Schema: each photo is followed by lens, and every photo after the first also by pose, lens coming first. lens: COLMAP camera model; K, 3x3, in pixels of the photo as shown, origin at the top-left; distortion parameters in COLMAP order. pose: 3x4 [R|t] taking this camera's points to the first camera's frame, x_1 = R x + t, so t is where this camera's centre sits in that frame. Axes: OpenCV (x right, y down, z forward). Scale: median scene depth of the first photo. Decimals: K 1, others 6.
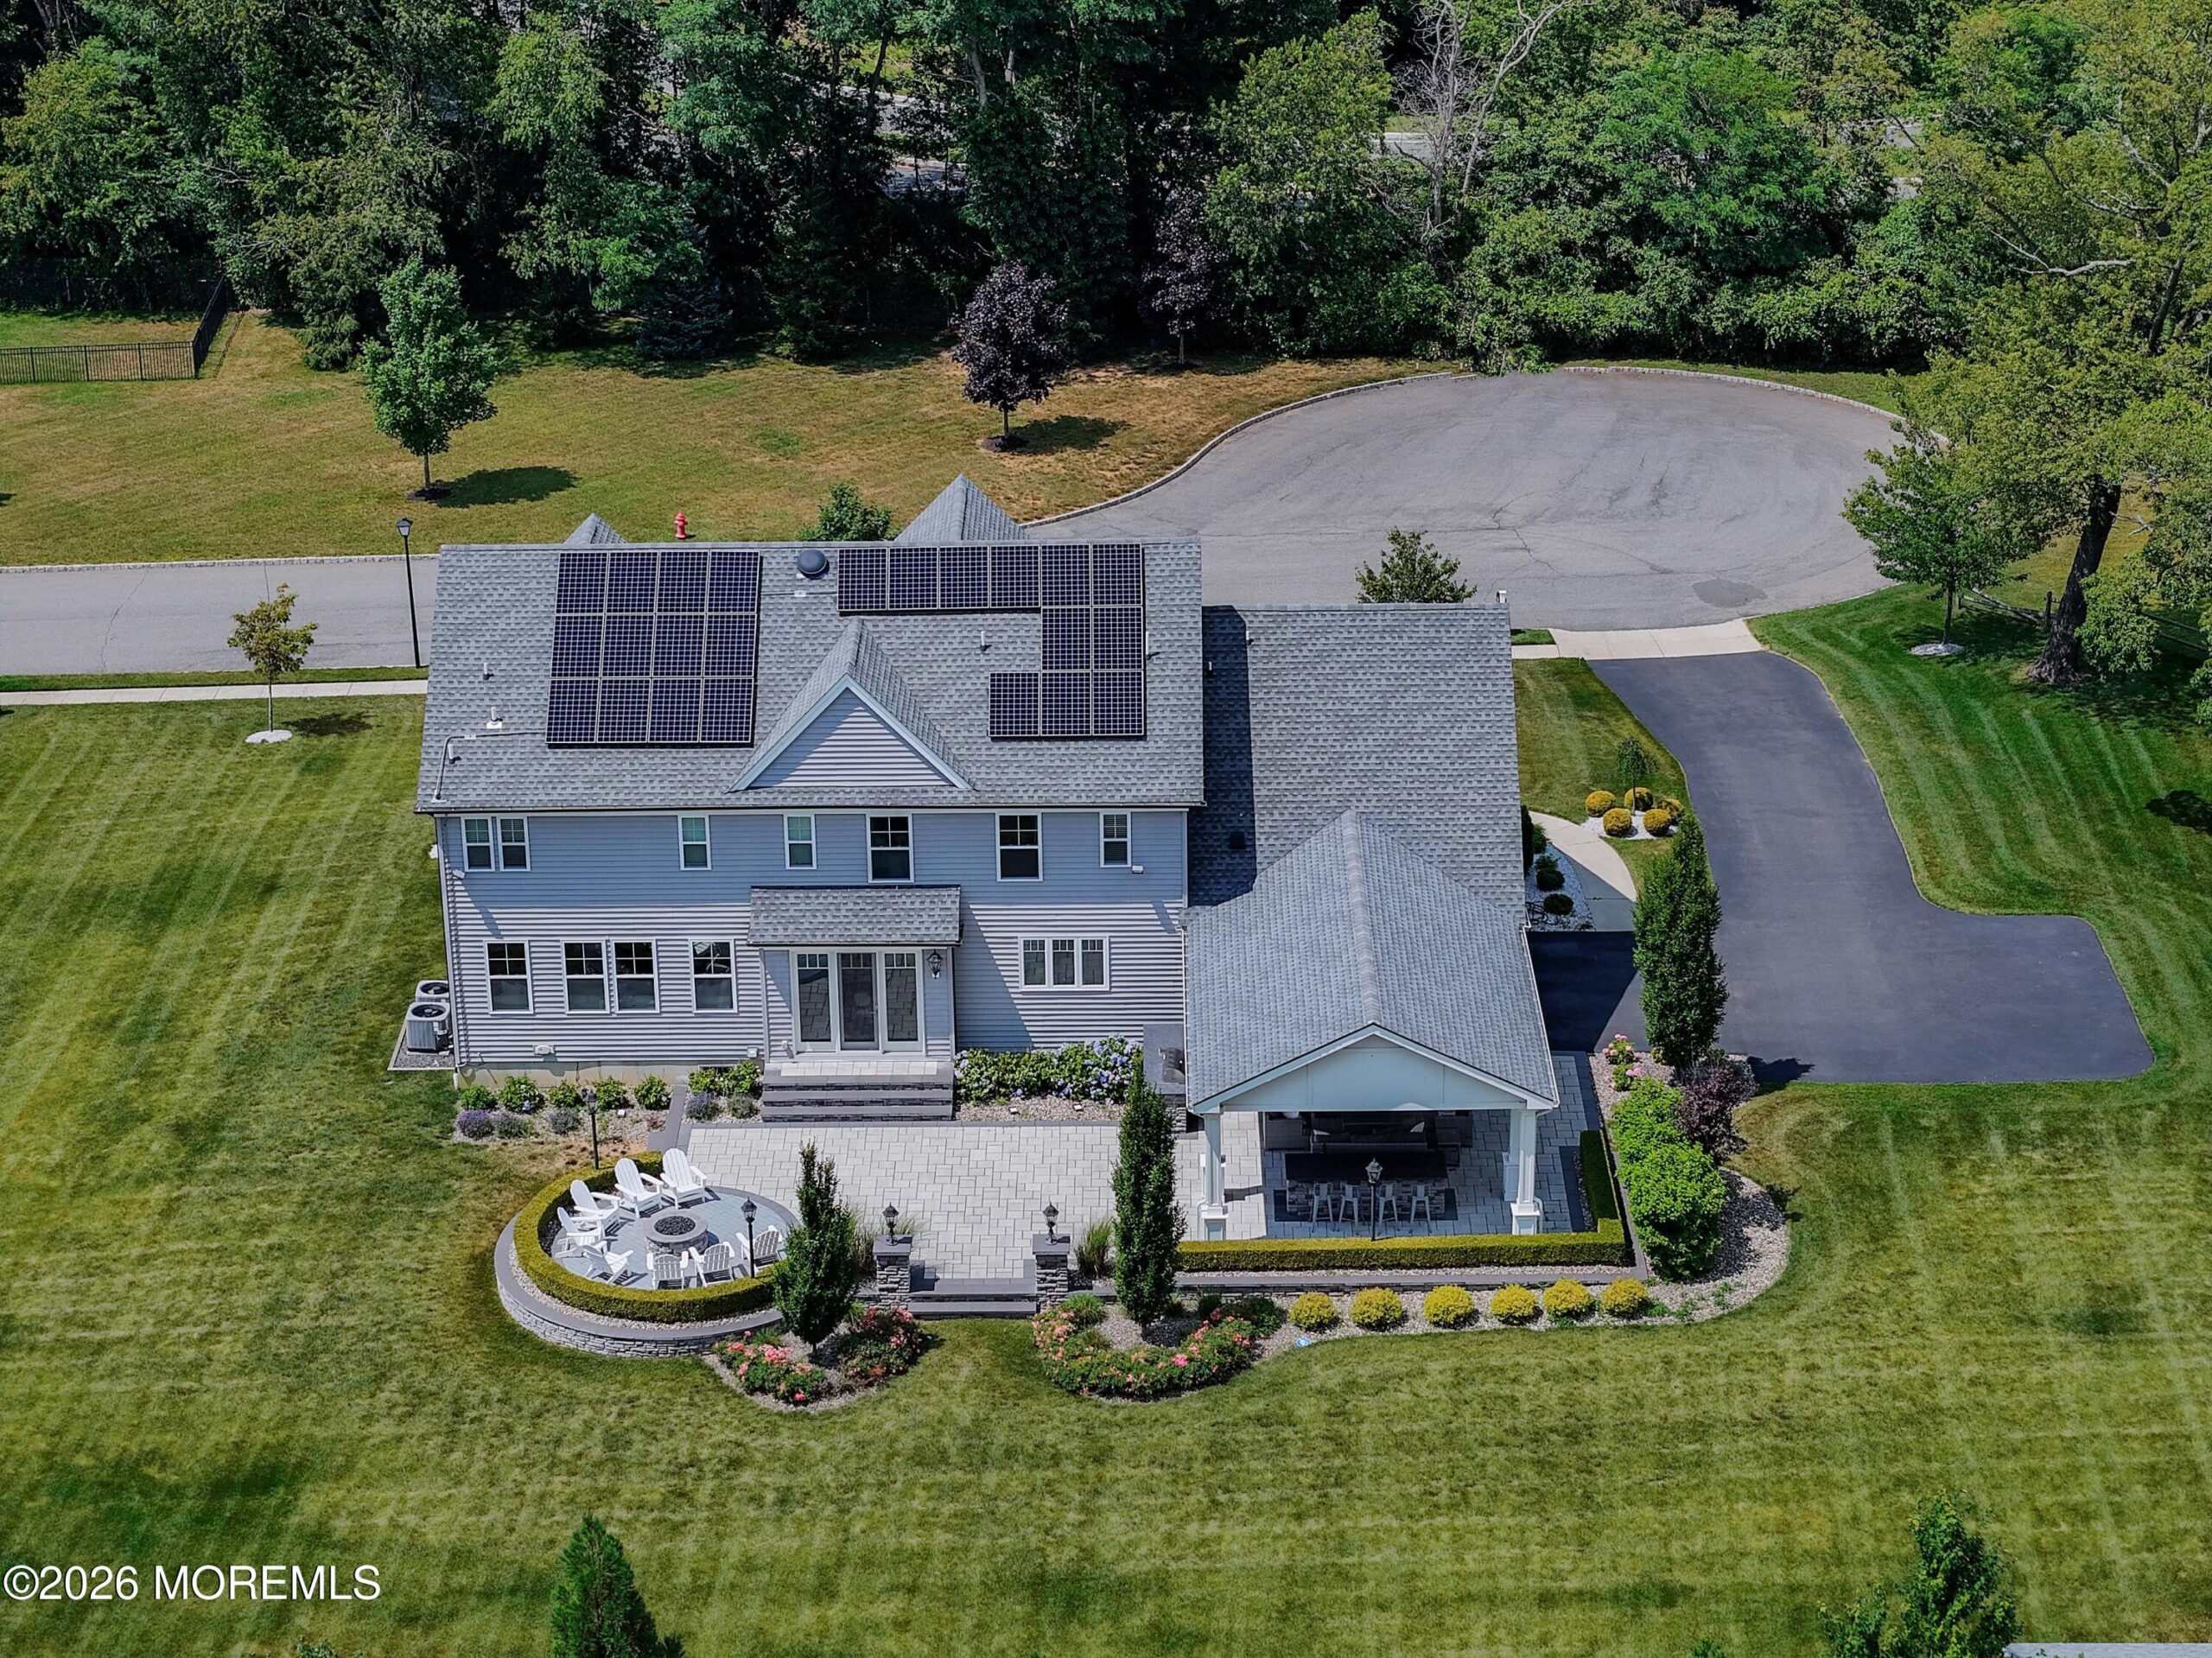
lens RADIAL K [[4440.4, 0, 1106.0], [0, 4440.4, 829.0], [0, 0, 1]] dist [-0.216483, 0.929072]
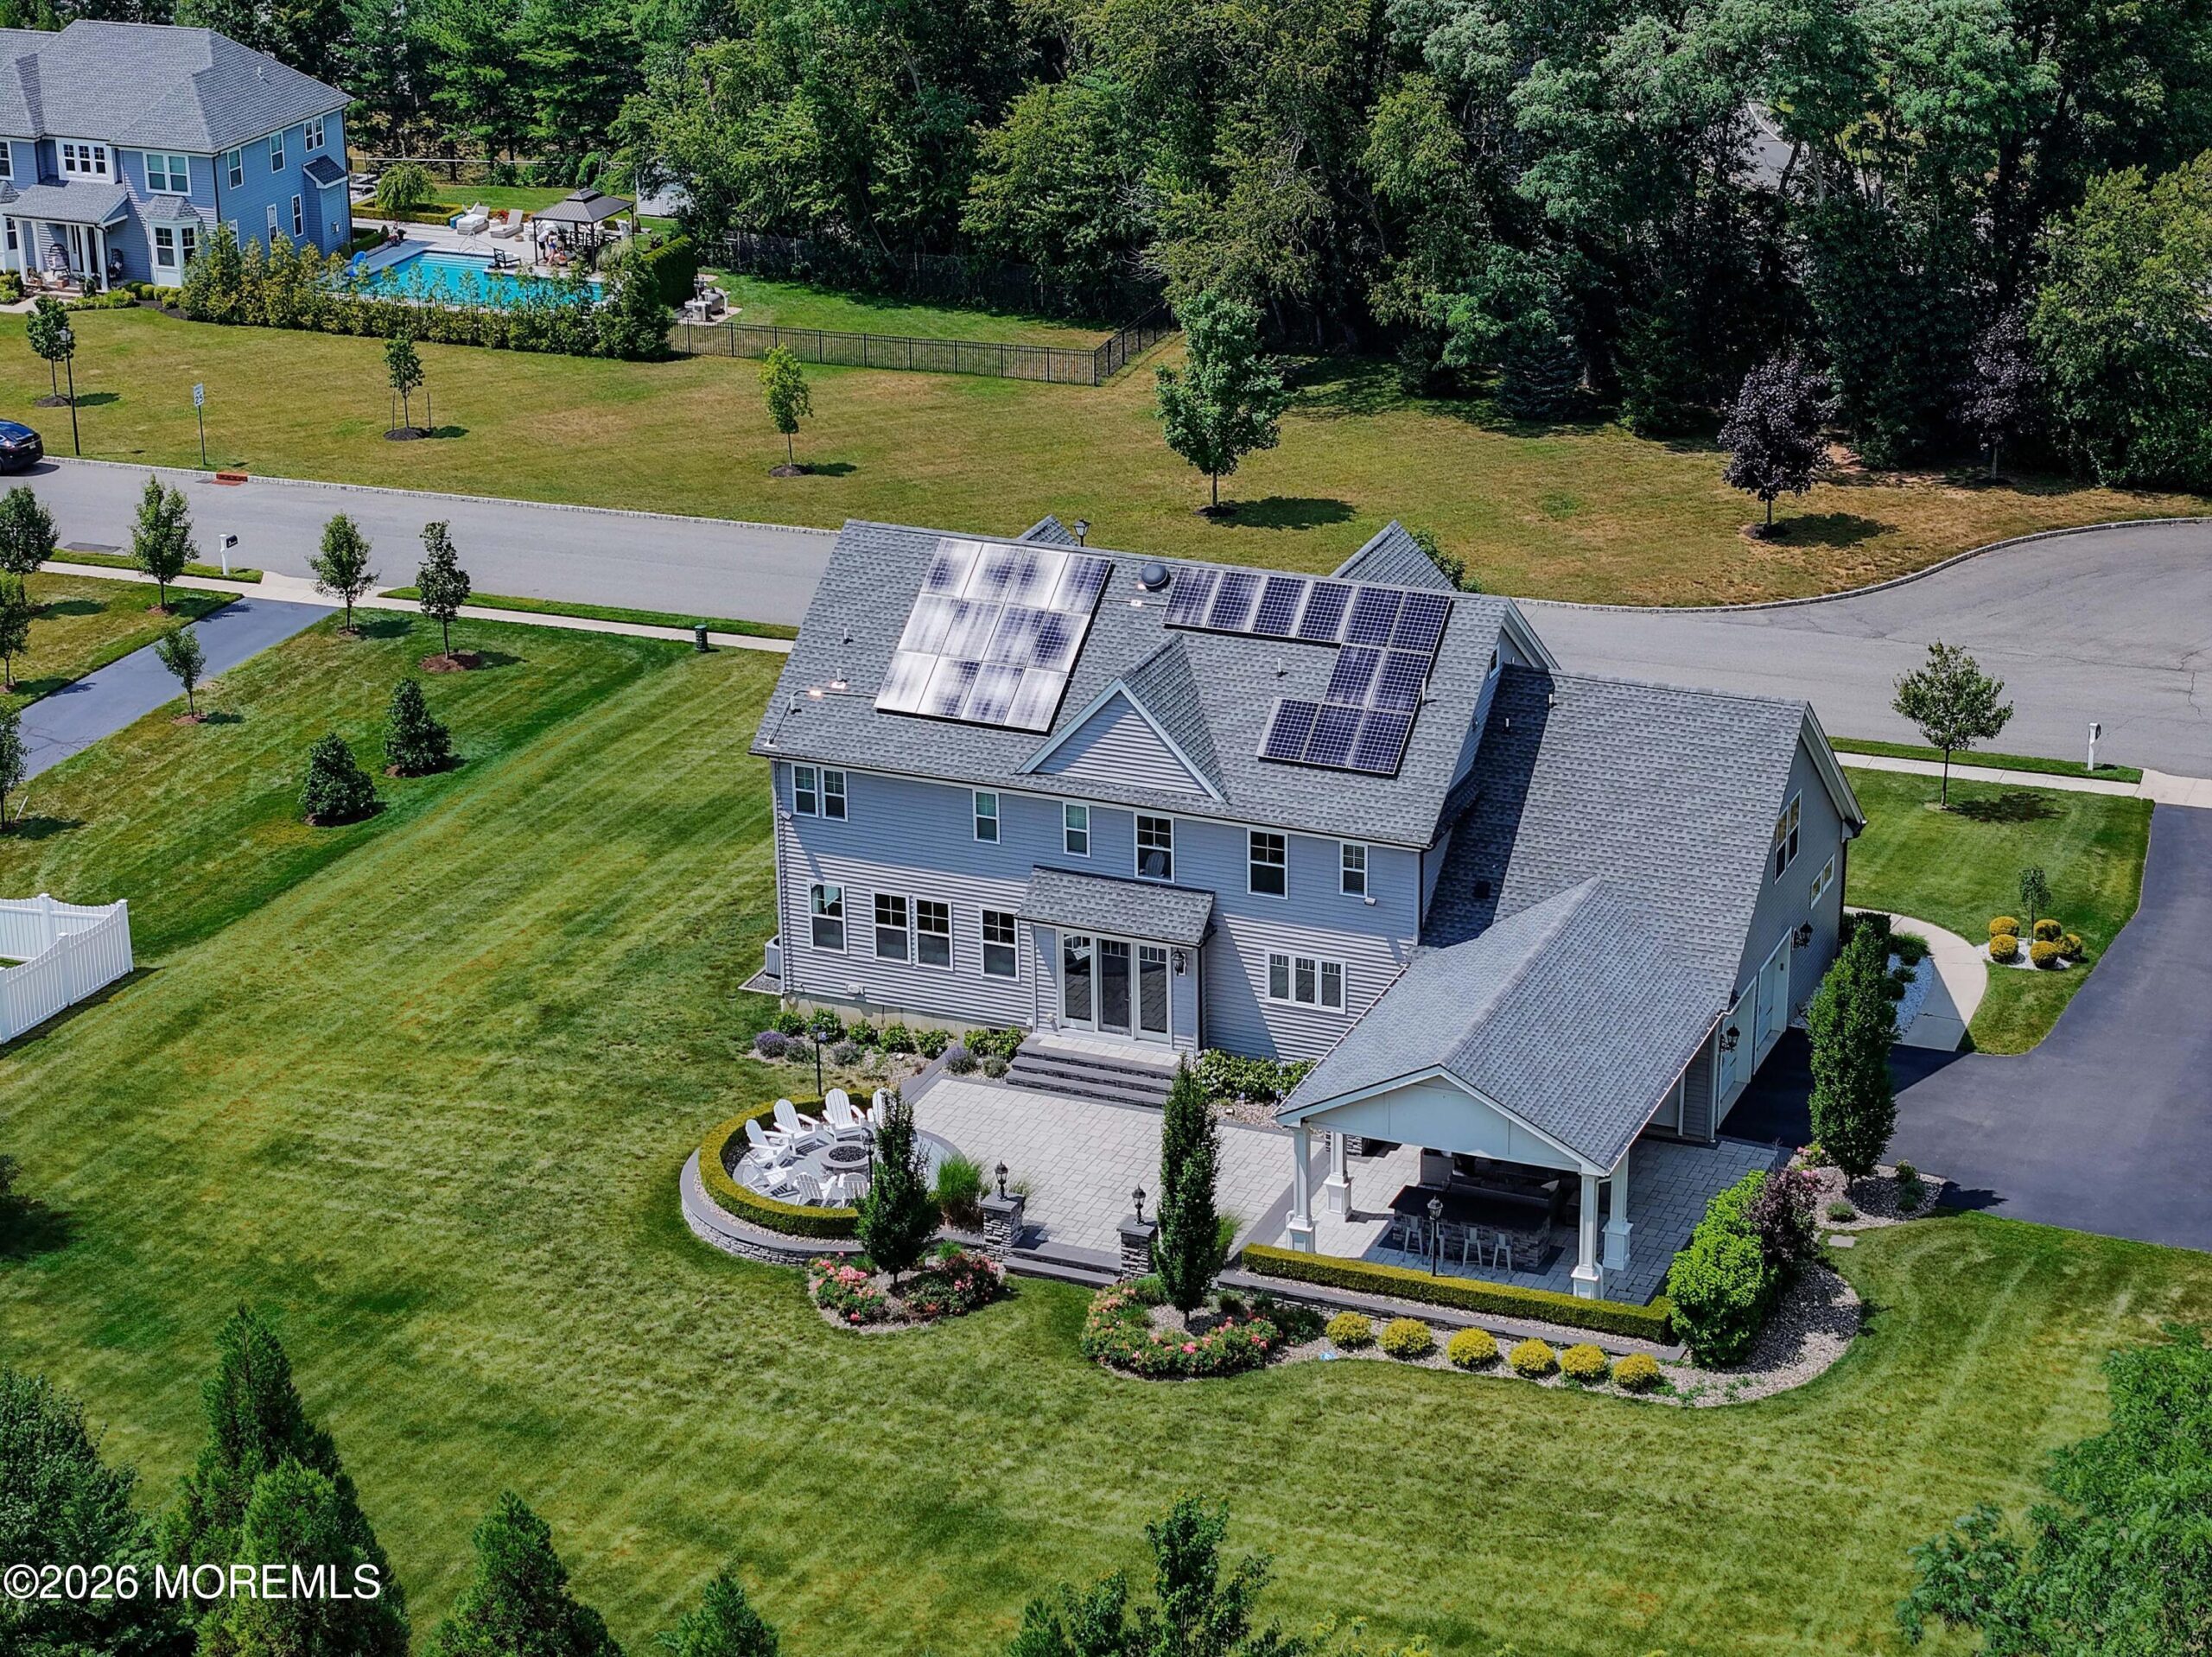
lens RADIAL K [[4440.2, 0, 1106.0], [0, 4440.2, 828.5], [0, 0, 1]] dist [-0.216483, 0.929072]
pose [[0.922403, 0.139916, -0.359996, 0.320694], [-0.147805, 0.989000, 0.005669, -0.004491], [0.356829, 0.047980, 0.932937, 0.004627]]
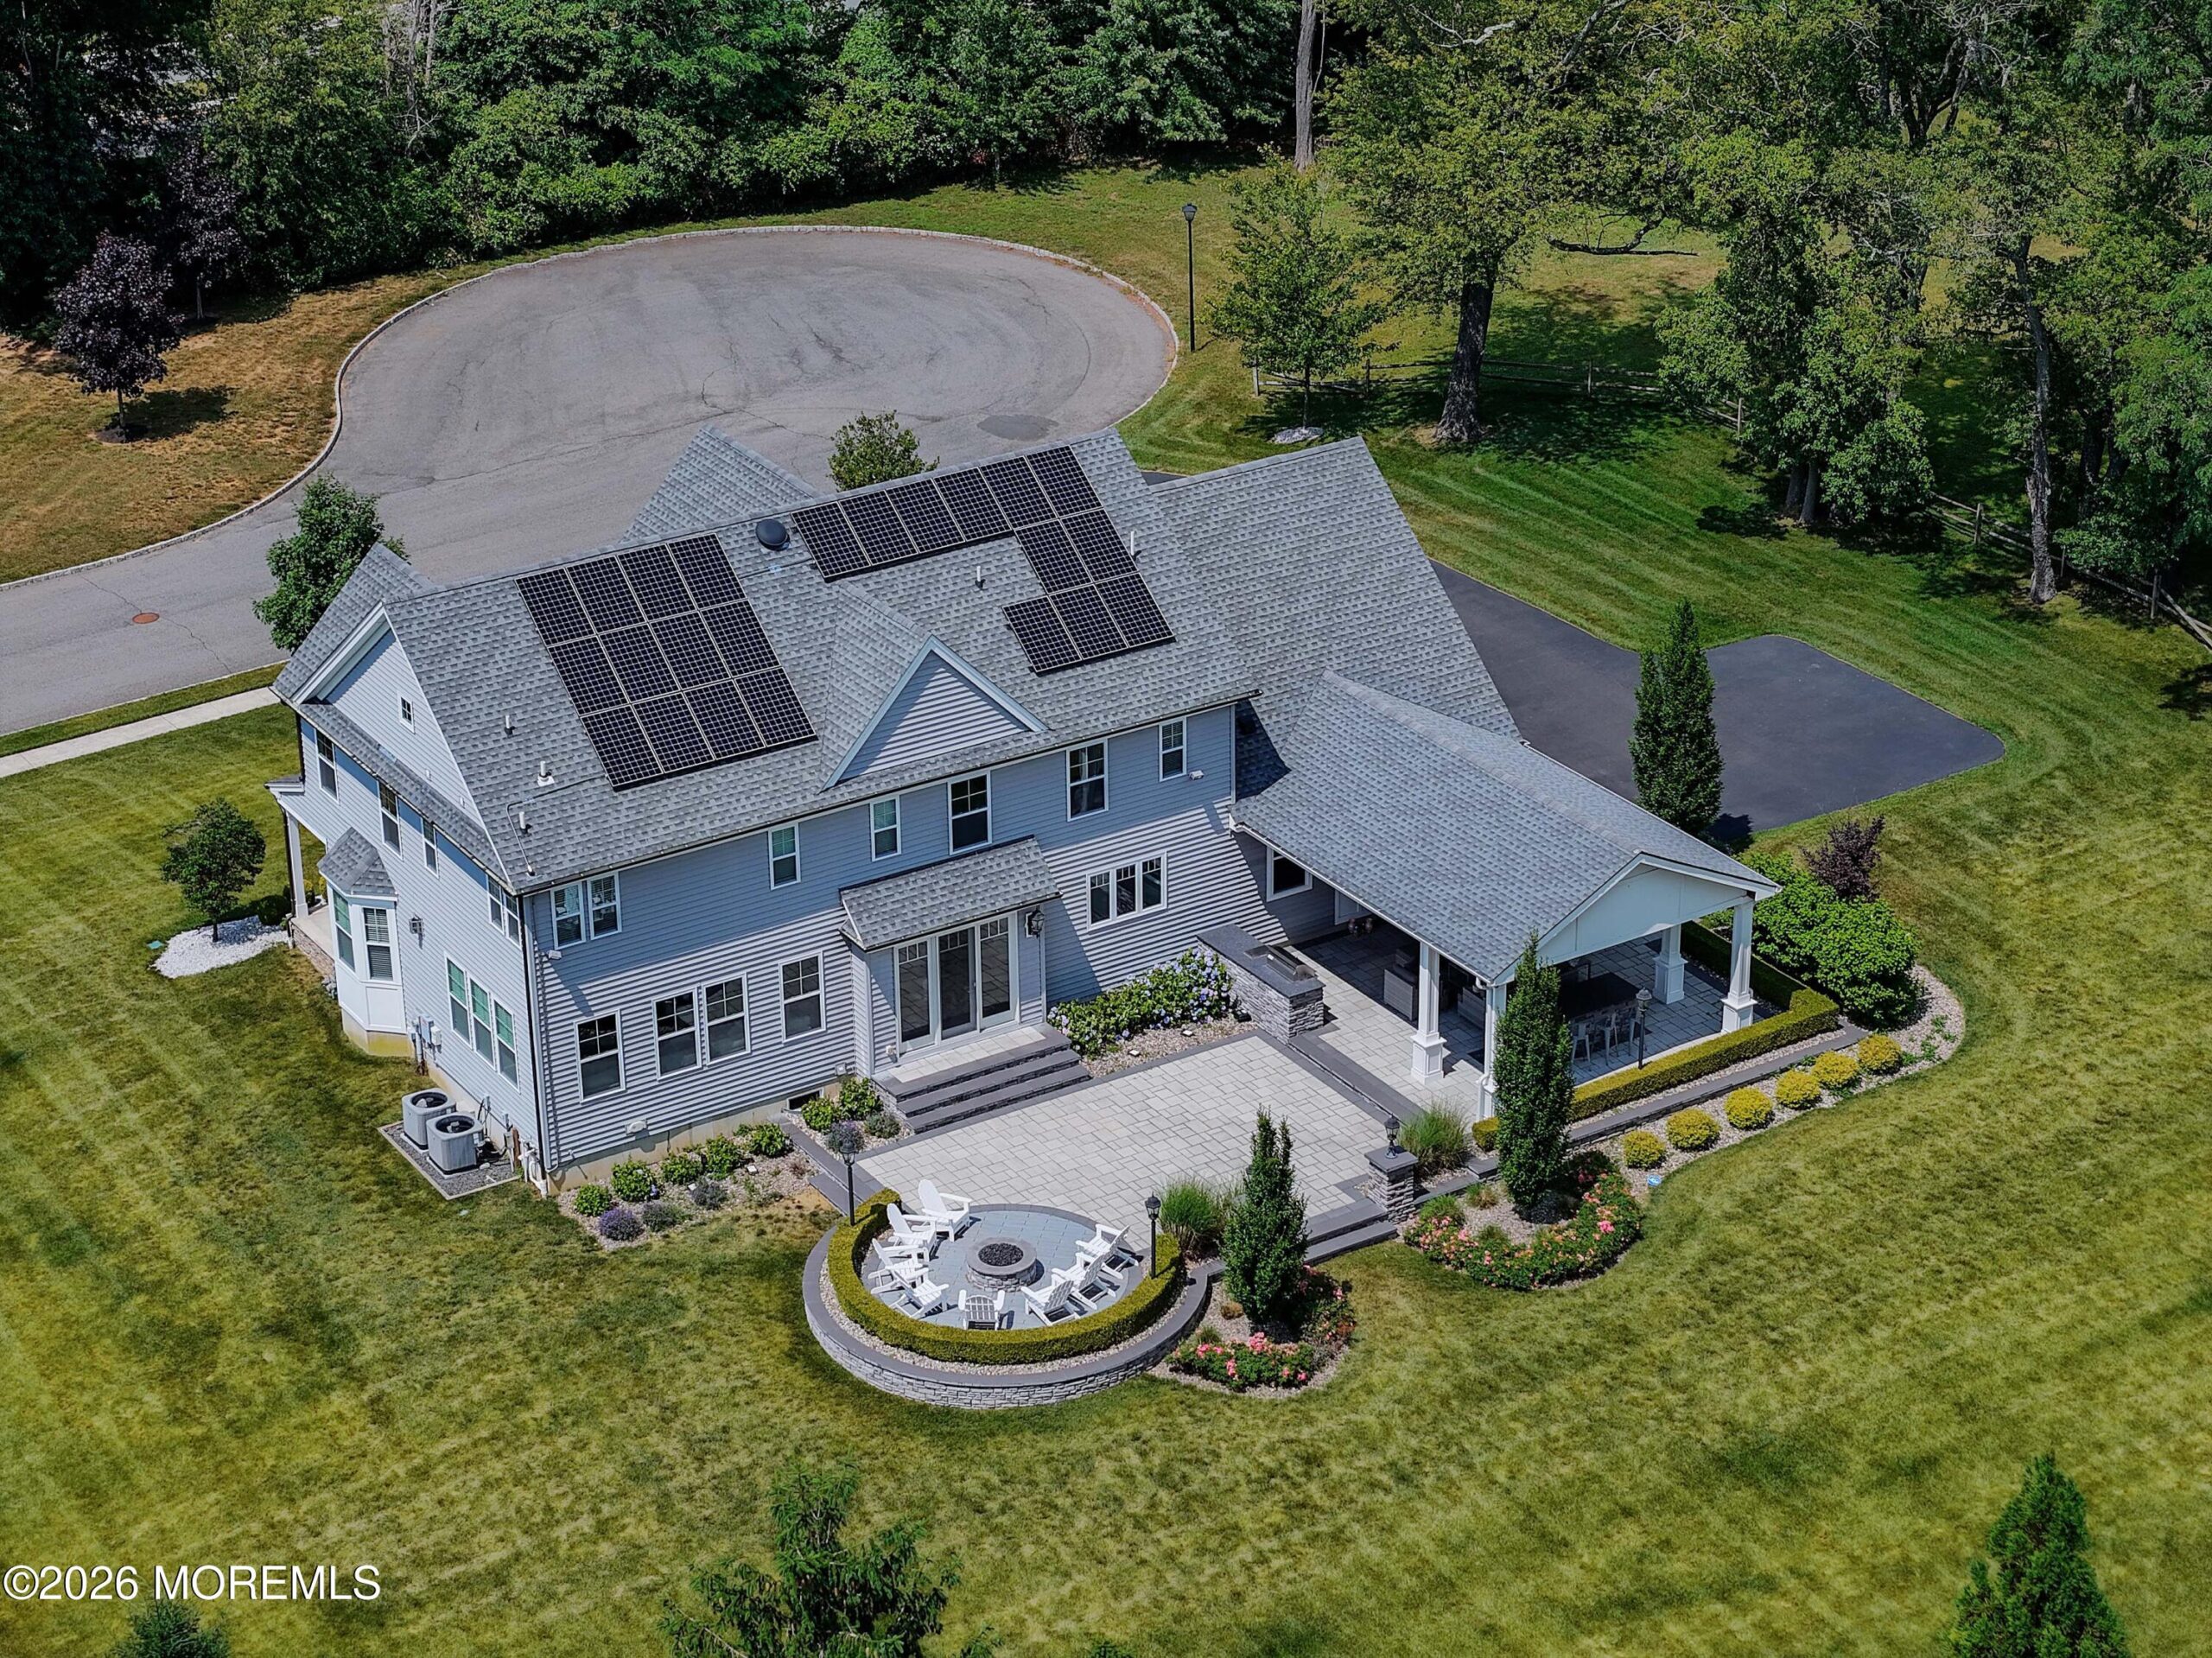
lens RADIAL K [[4440.4, 0, 1106.0], [0, 4440.4, 829.0], [0, 0, 1]] dist [-0.216483, 0.929072]
pose [[0.839795, -0.230960, 0.491326, -0.478786], [0.214701, 0.972508, 0.090176, -0.069552], [-0.498645, 0.029758, 0.866295, 0.180932]]
